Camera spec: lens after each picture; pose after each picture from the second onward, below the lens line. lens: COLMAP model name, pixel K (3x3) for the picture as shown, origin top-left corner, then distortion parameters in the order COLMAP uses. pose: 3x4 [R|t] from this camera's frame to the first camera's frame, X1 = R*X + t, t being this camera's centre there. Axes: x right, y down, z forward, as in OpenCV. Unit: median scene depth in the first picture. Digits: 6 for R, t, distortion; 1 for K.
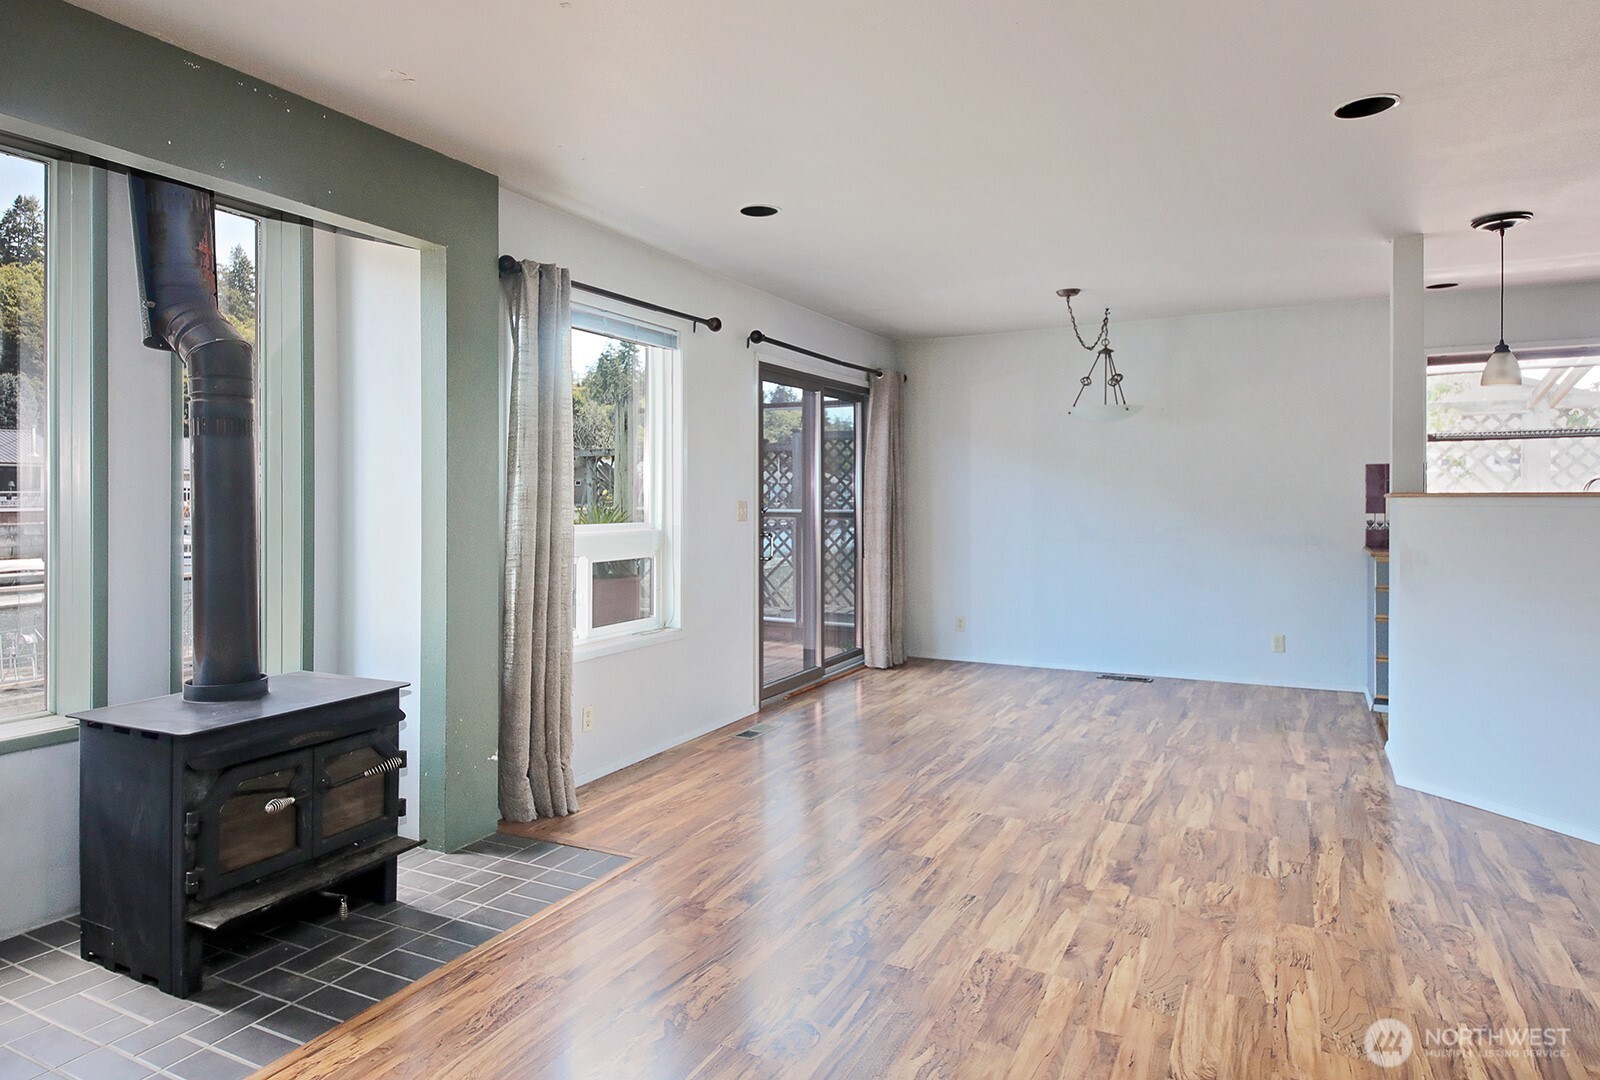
lens RADIAL K [[944.1, 0, 758.3], [0, 944.1, 507.3], [0, 0, 1]] dist [0.031044, -0.025568]
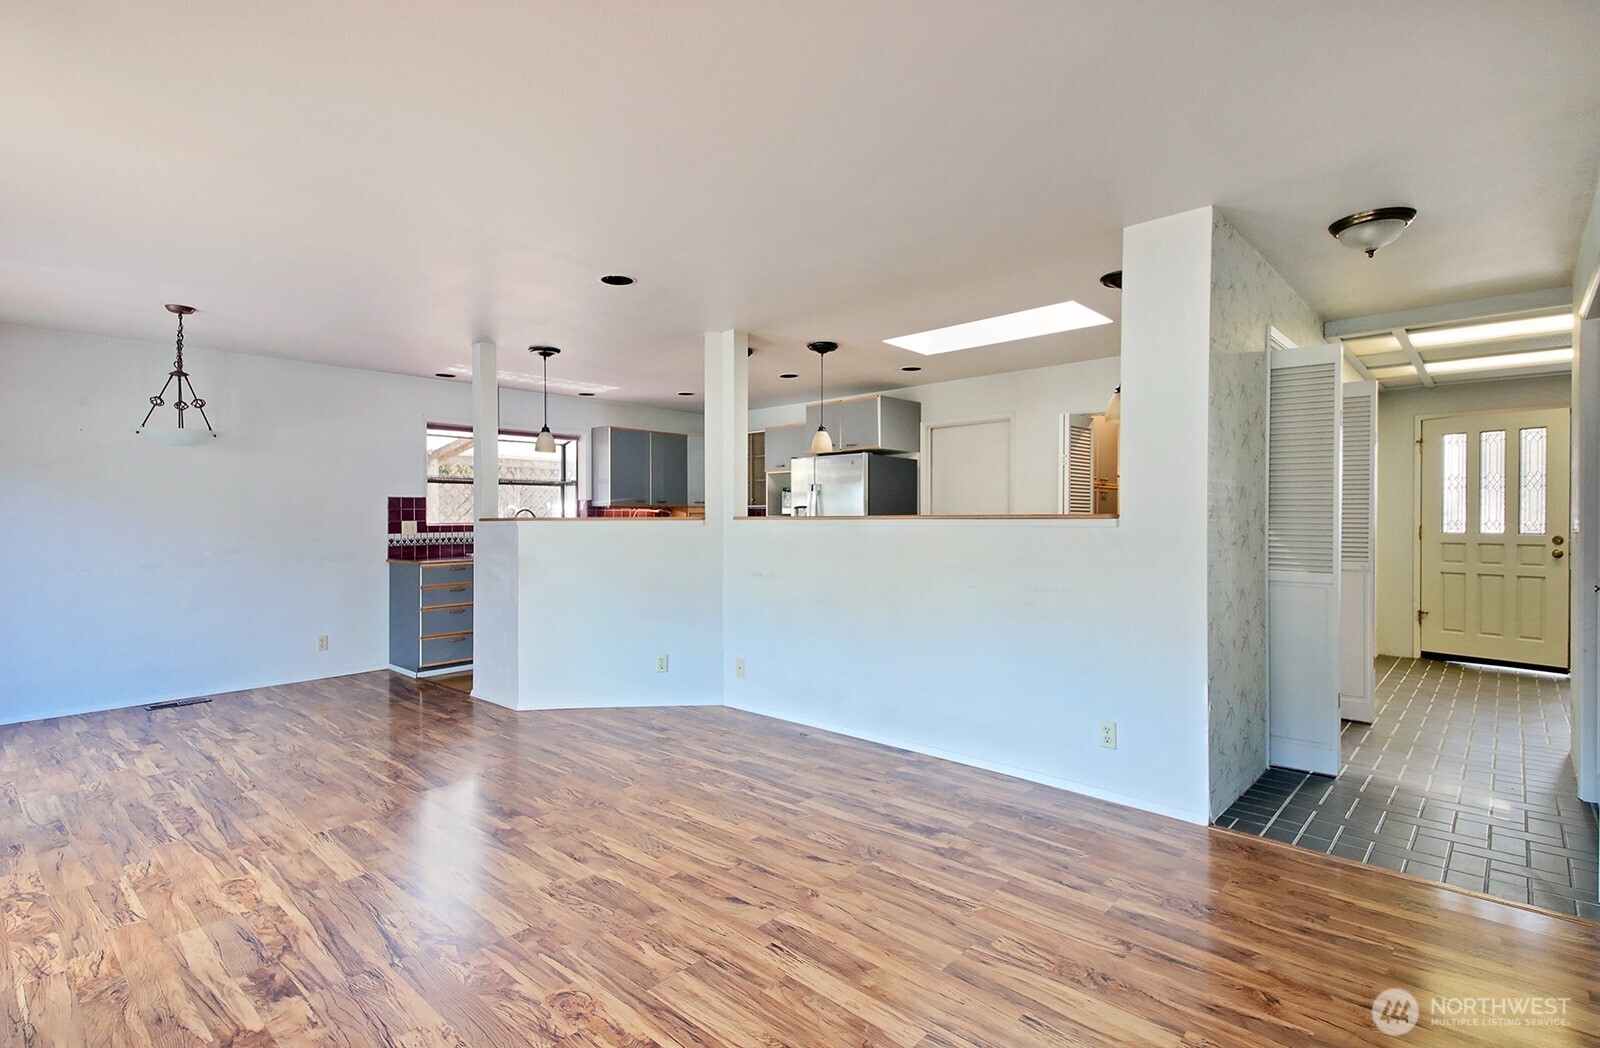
lens RADIAL K [[762.5, 0, 805.7], [0, 762.5, 534.8], [0, 0, 1]] dist [0.016959, -0.010006]
pose [[0.222629, -0.018558, 0.974727, -0.465630], [0.013928, 0.999777, 0.015854, -0.001249], [-0.974804, 0.010047, 0.222837, 0.320955]]
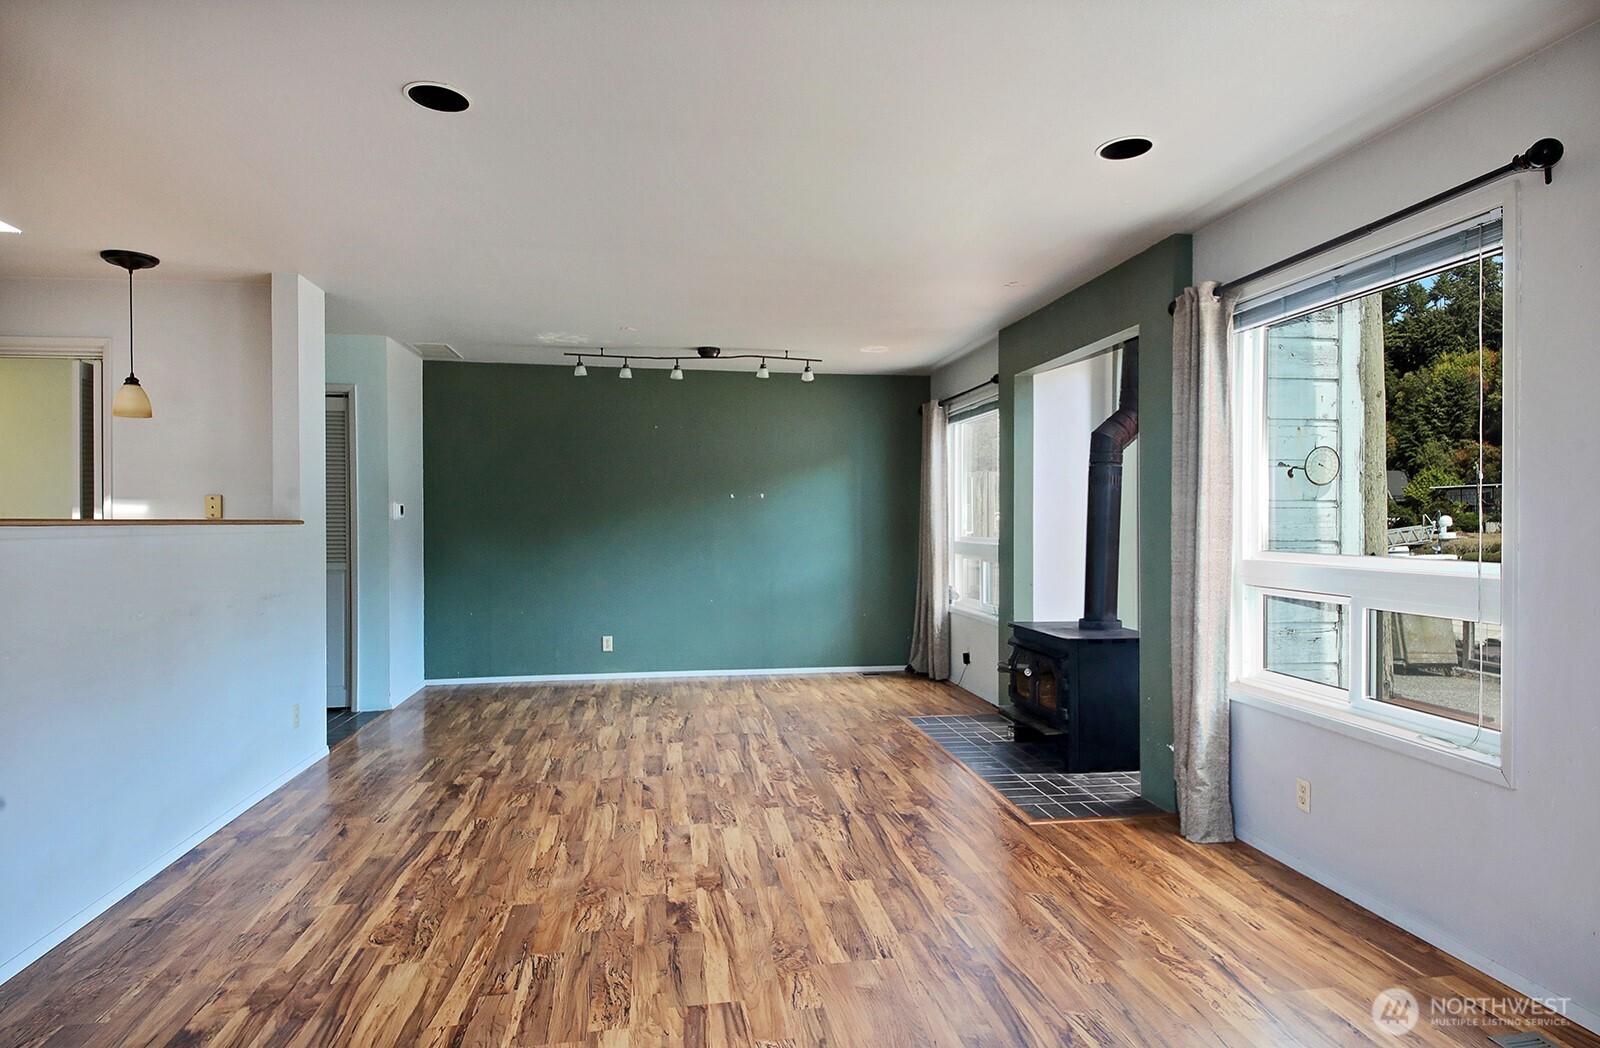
lens RADIAL K [[853.3, 0, 799.5], [0, 853.3, 559.5], [0, 0, 1]] dist [0.018449, -0.006997]
pose [[-0.782298, 0.034532, -0.621946, 0.718565], [-0.001785, 0.998334, 0.057675, -0.024458], [0.622902, 0.046229, -0.780933, 1.527160]]
